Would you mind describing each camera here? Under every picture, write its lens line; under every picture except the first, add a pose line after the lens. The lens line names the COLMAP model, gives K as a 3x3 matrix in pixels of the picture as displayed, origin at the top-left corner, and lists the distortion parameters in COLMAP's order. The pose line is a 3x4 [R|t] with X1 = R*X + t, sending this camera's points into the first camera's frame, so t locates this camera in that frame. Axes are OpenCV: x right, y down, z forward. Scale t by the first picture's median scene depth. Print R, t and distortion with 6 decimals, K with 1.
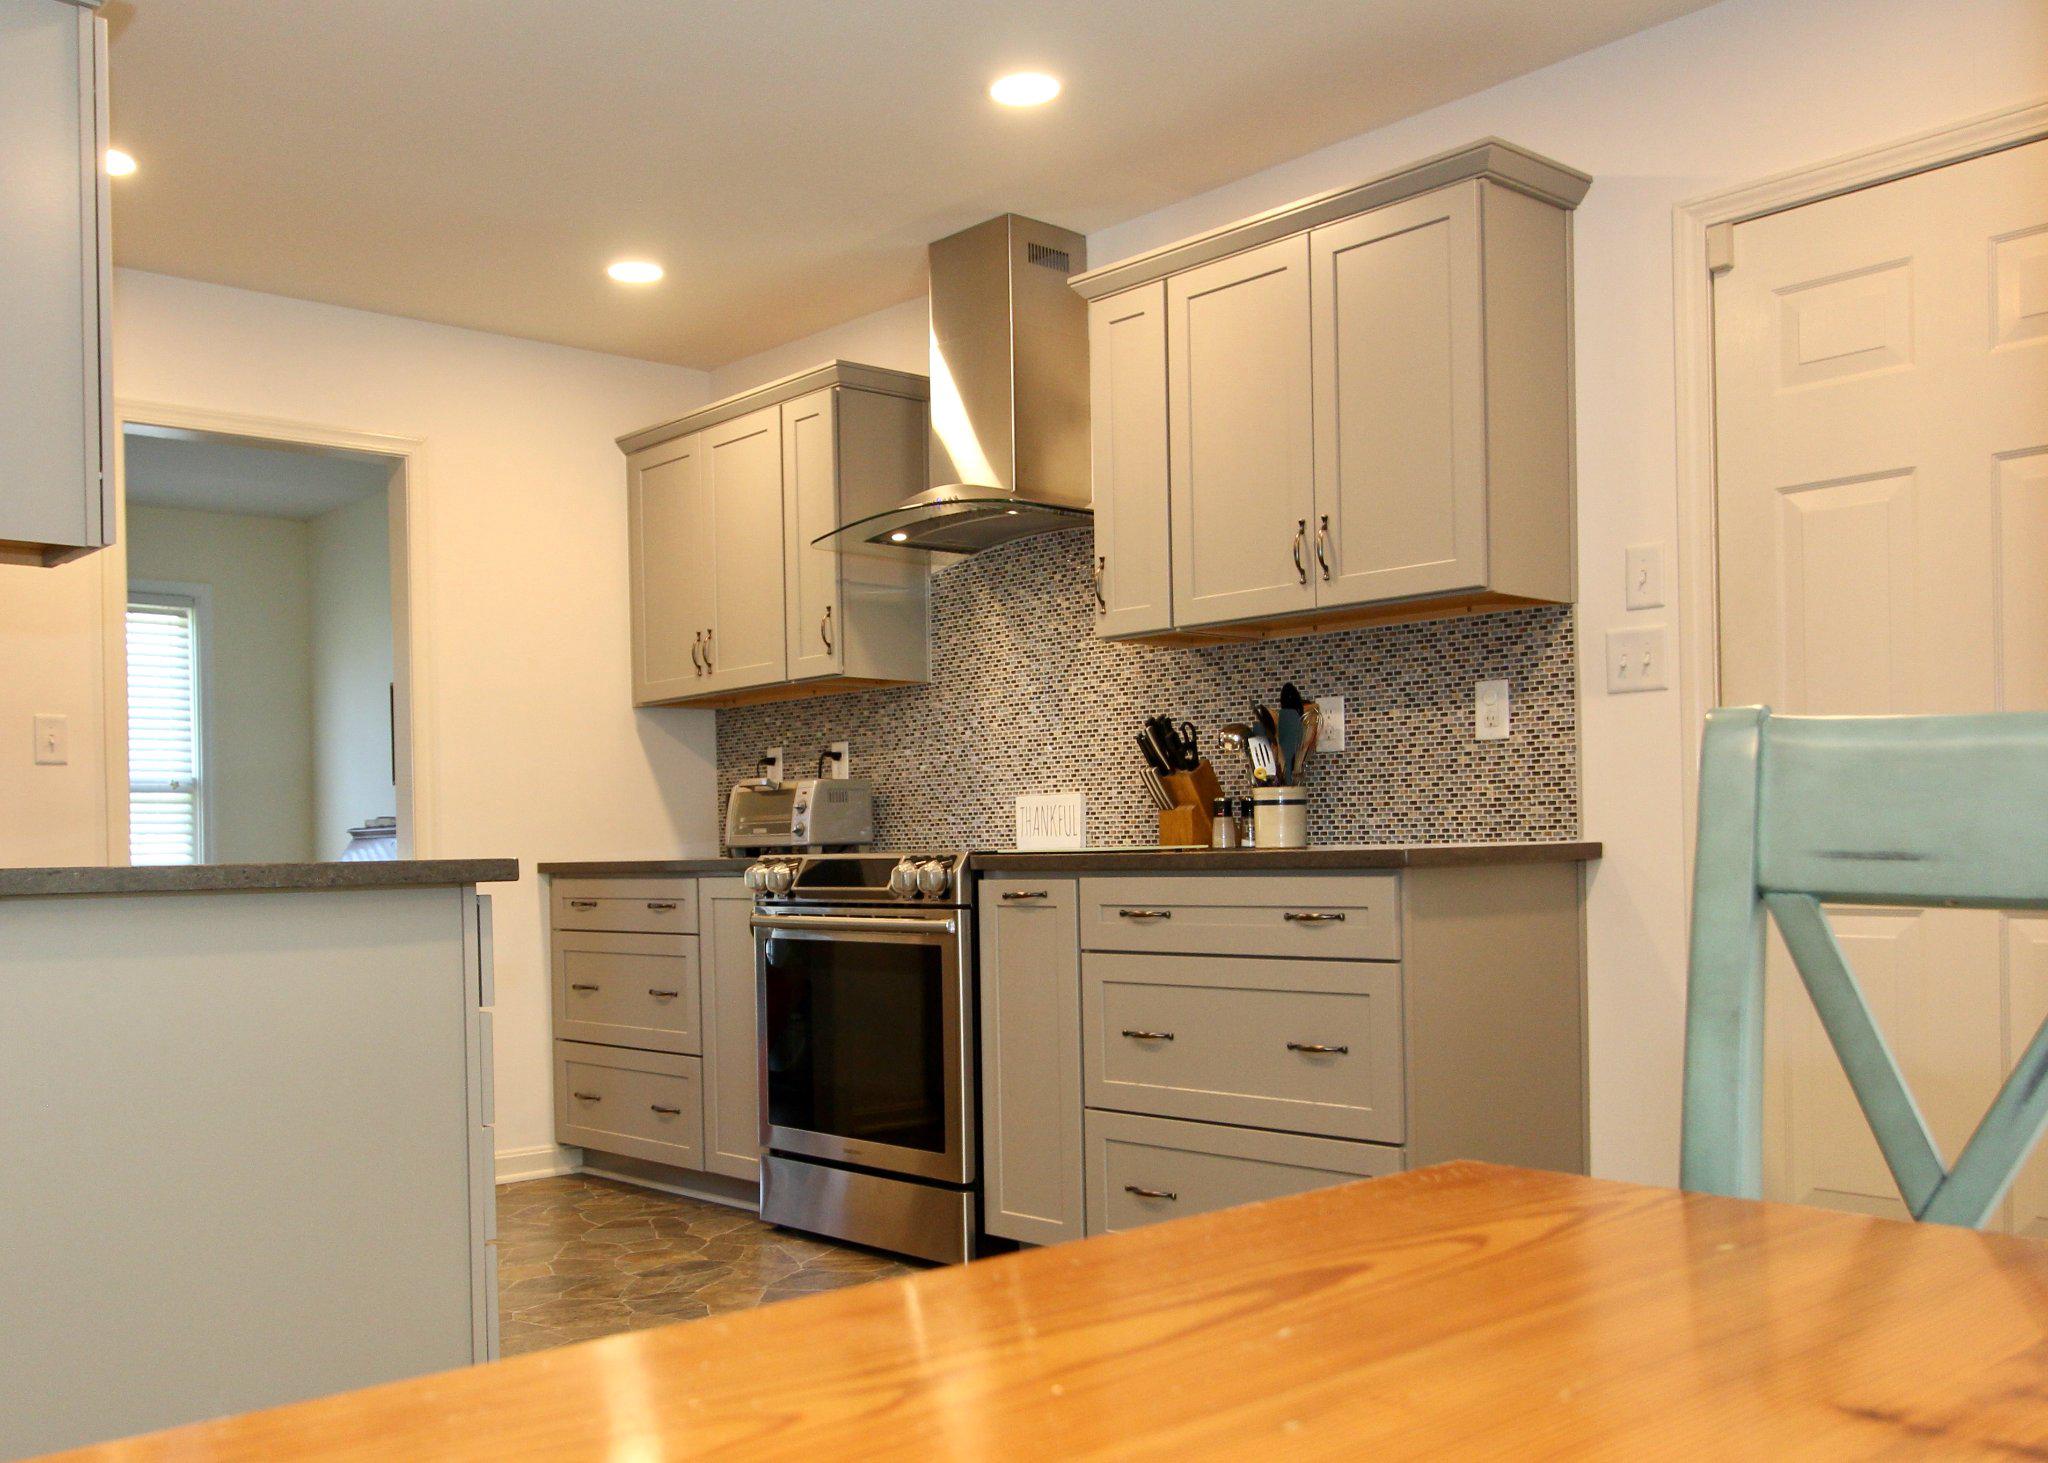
lens RADIAL K [[1832.3, 0, 922.9], [0, 1832.3, 845.9], [0, 0, 1]] dist [-0.007430, 0.007154]
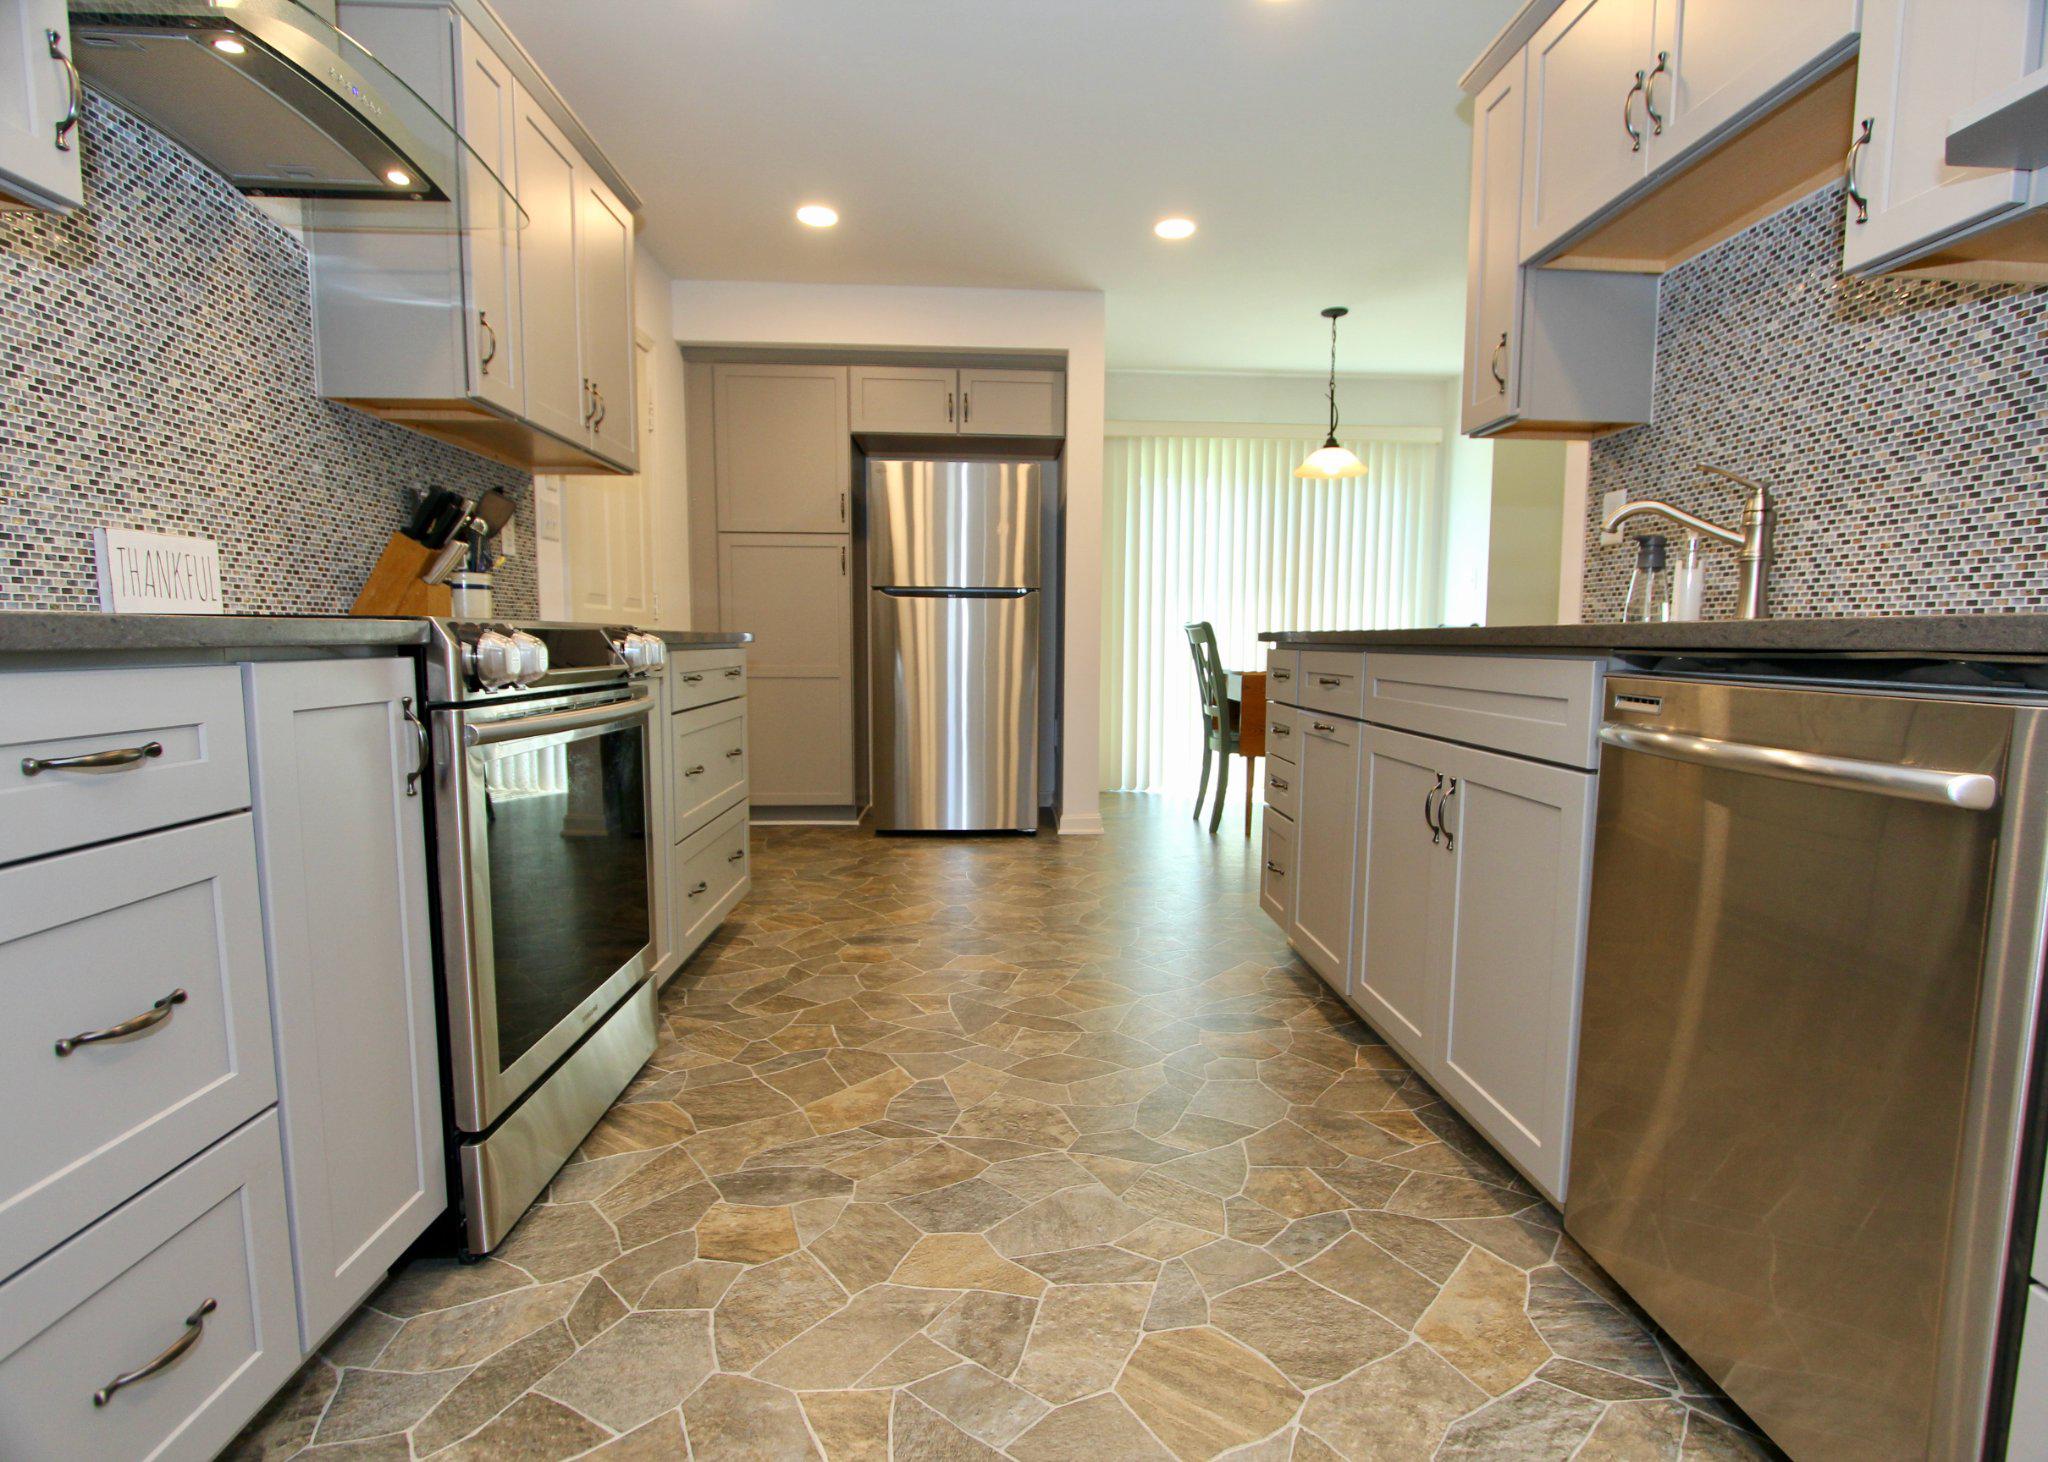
lens RADIAL K [[1030.4, 0, 1024.0], [0, 1030.4, 731.0], [0, 0, 1]] dist [0.004050, 0.000993]
pose [[-0.776038, -0.038133, 0.629532, -0.425451], [0.011812, 0.997117, 0.074959, 0.018735], [-0.630576, 0.065607, -0.773350, 1.157458]]
